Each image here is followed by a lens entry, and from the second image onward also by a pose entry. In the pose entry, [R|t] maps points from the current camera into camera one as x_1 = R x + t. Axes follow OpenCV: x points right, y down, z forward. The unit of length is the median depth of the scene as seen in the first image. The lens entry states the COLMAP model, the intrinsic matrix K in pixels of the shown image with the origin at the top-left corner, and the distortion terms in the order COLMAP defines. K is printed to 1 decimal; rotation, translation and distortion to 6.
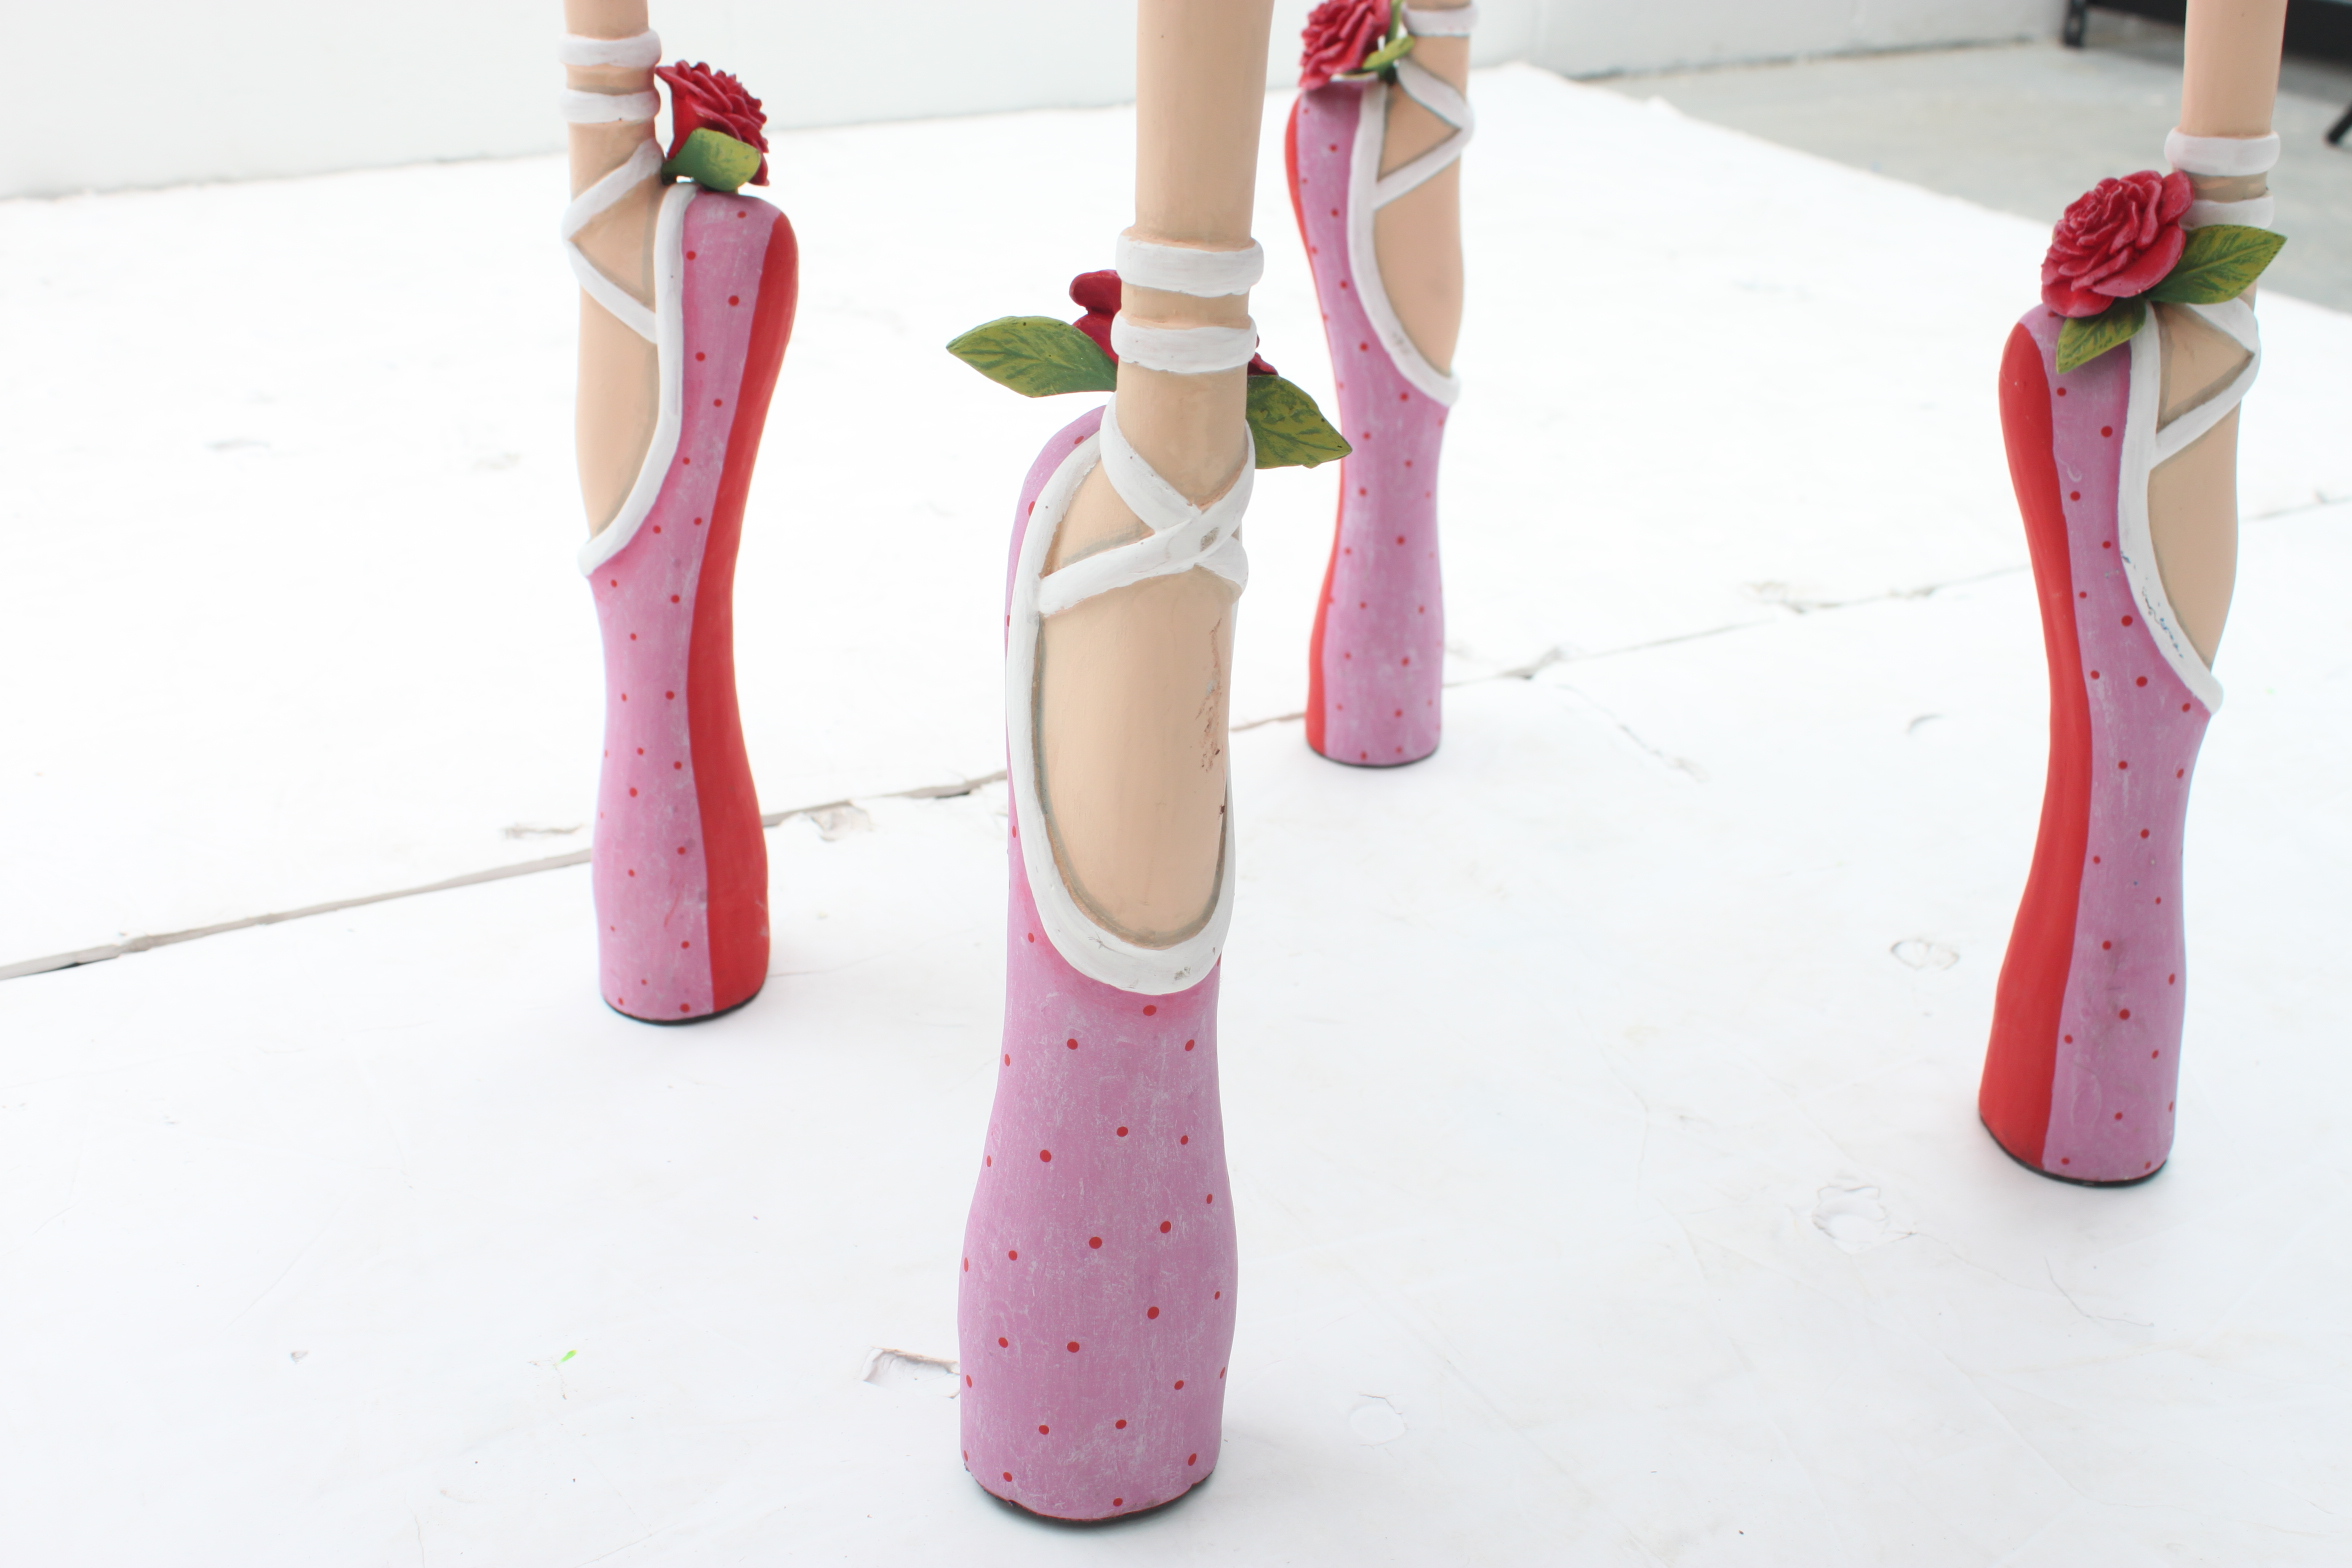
lens RADIAL K [[2746.0, 0, 1176.0], [0, 2746.0, 784.0], [0, 0, 1]] dist [-0.098826, -0.017700]
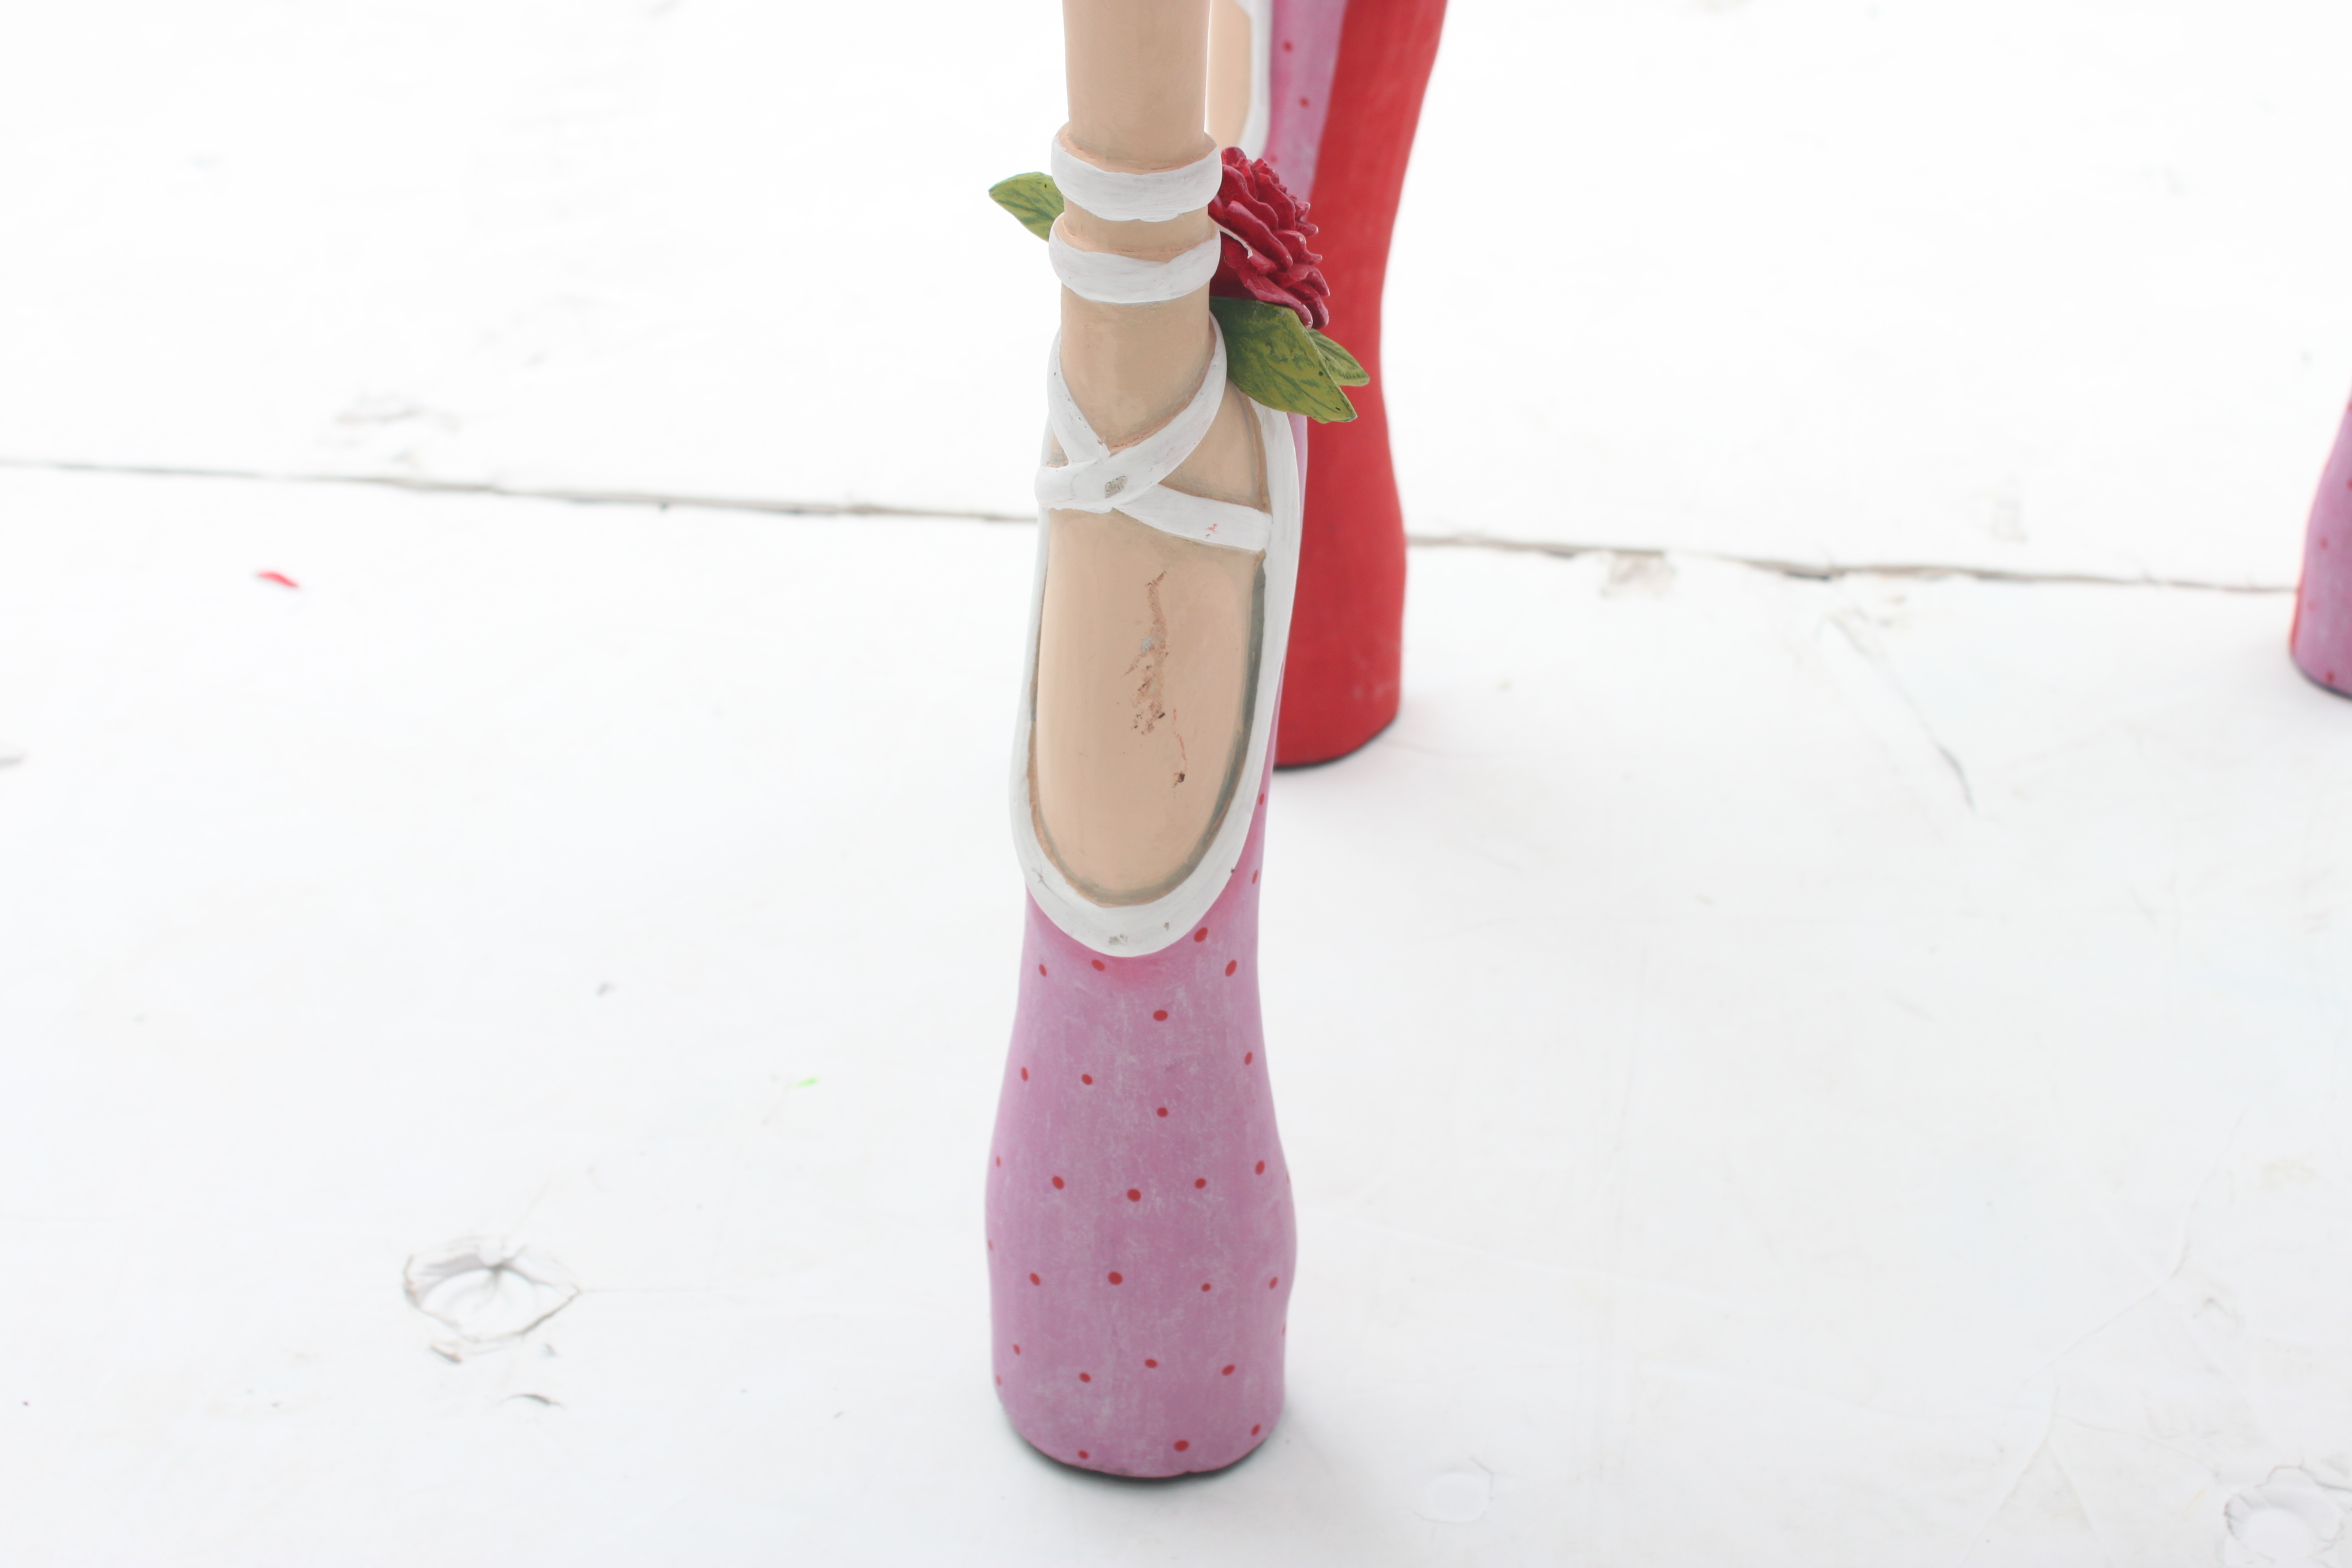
lens RADIAL K [[3437.4, 0, 1176.0], [0, 3437.4, 784.0], [0, 0, 1]] dist [-0.035607, 0.031608]
pose [[0.779105, 0.308051, -0.545985, 0.514837], [-0.208738, 0.948716, 0.237415, -0.208201], [0.591121, -0.071004, 0.803452, 0.109071]]
